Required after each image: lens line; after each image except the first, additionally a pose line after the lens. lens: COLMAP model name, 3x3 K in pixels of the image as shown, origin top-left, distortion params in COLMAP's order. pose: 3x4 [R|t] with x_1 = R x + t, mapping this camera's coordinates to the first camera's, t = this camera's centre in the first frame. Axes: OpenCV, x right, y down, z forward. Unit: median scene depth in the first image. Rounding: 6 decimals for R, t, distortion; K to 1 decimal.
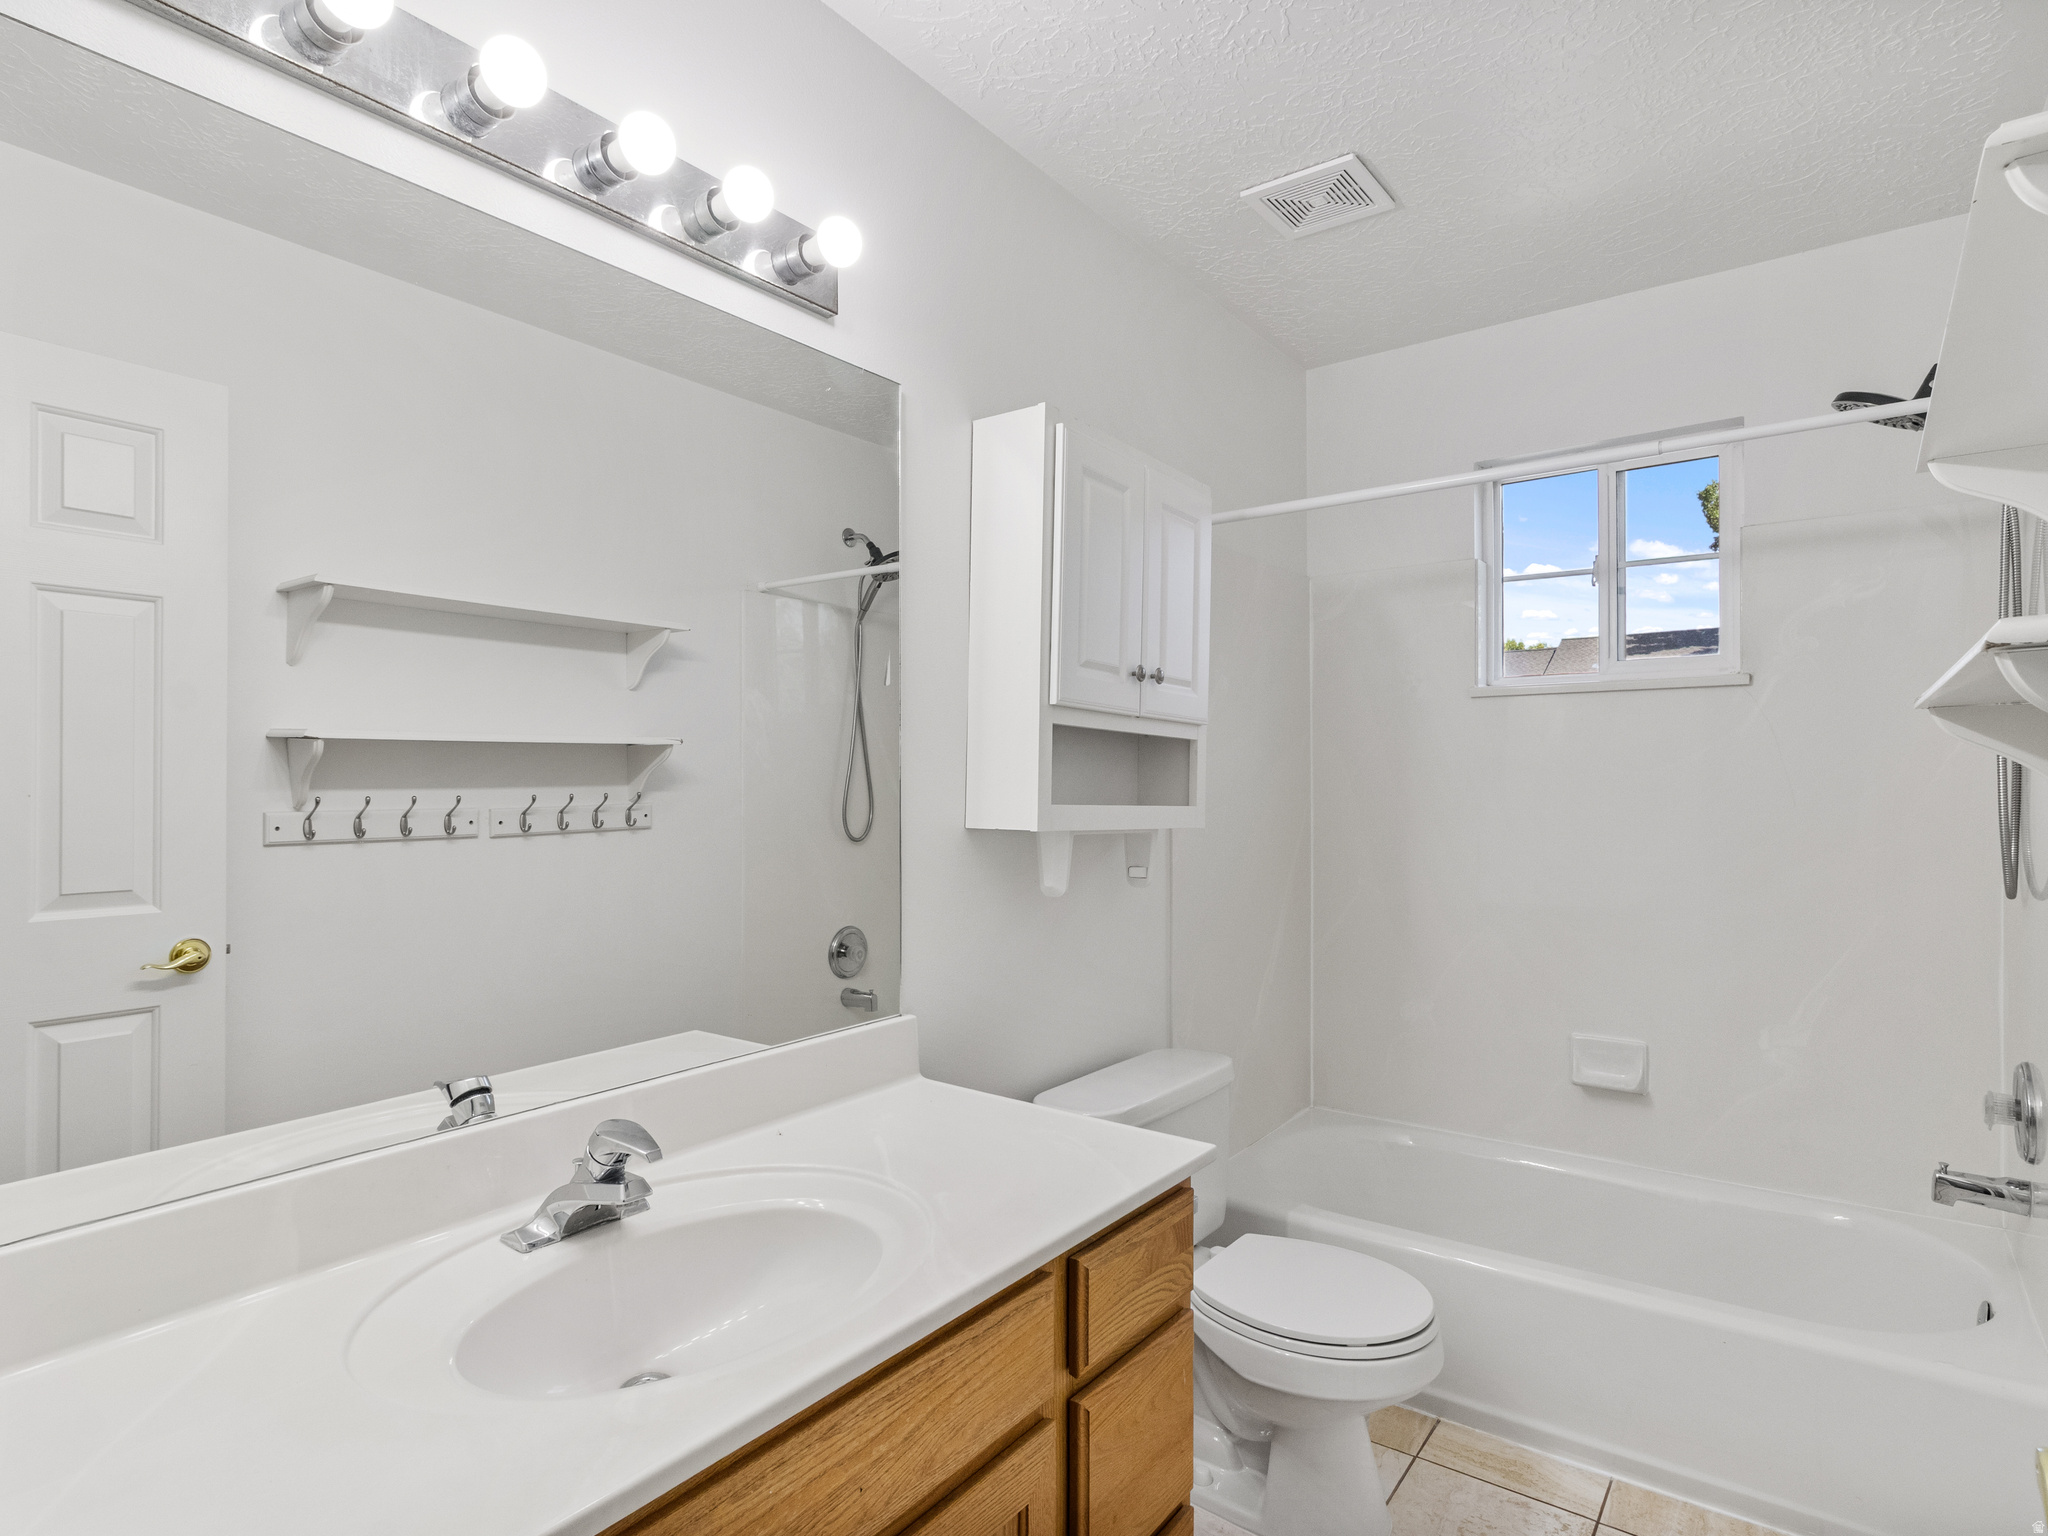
lens RADIAL K [[1096.0, 0, 1059.5], [0, 1096.0, 785.2], [0, 0, 1]] dist [0.001387, 0.001389]
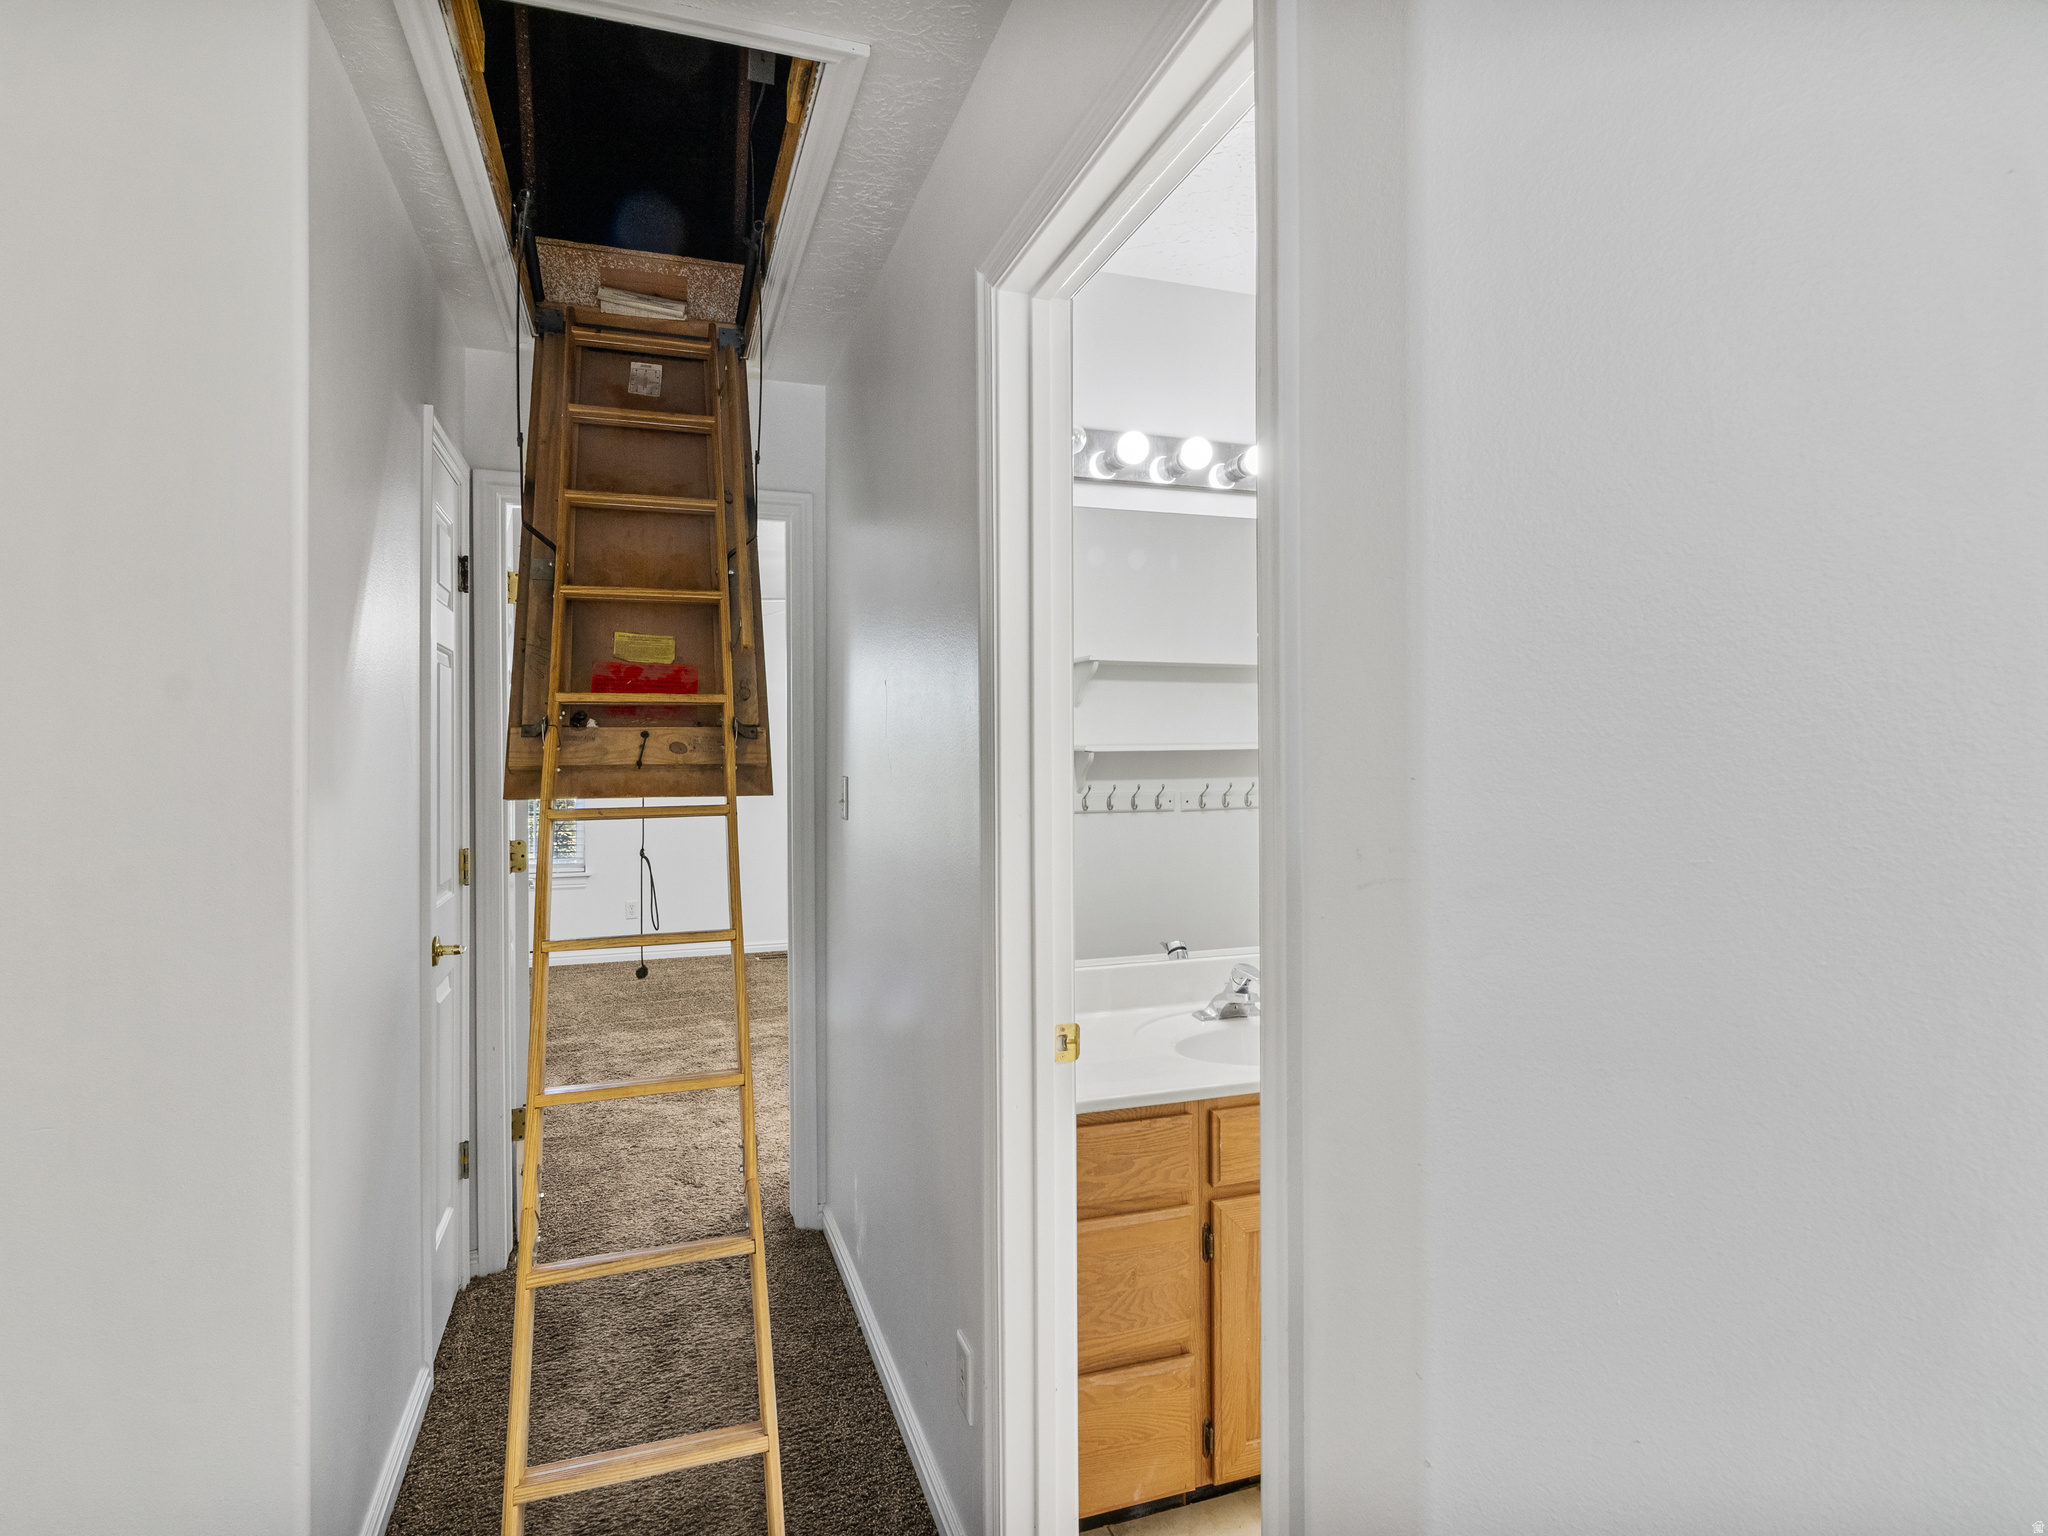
lens RADIAL K [[1096.0, 0, 1029.1], [0, 1096.0, 754.4], [0, 0, 1]] dist [0.001387, 0.001389]
pose [[0.819378, -0.003382, -0.573244, 0.265445], [0.004475, 0.999990, 0.000498, -0.047993], [0.573236, -0.002973, 0.819385, -0.542051]]
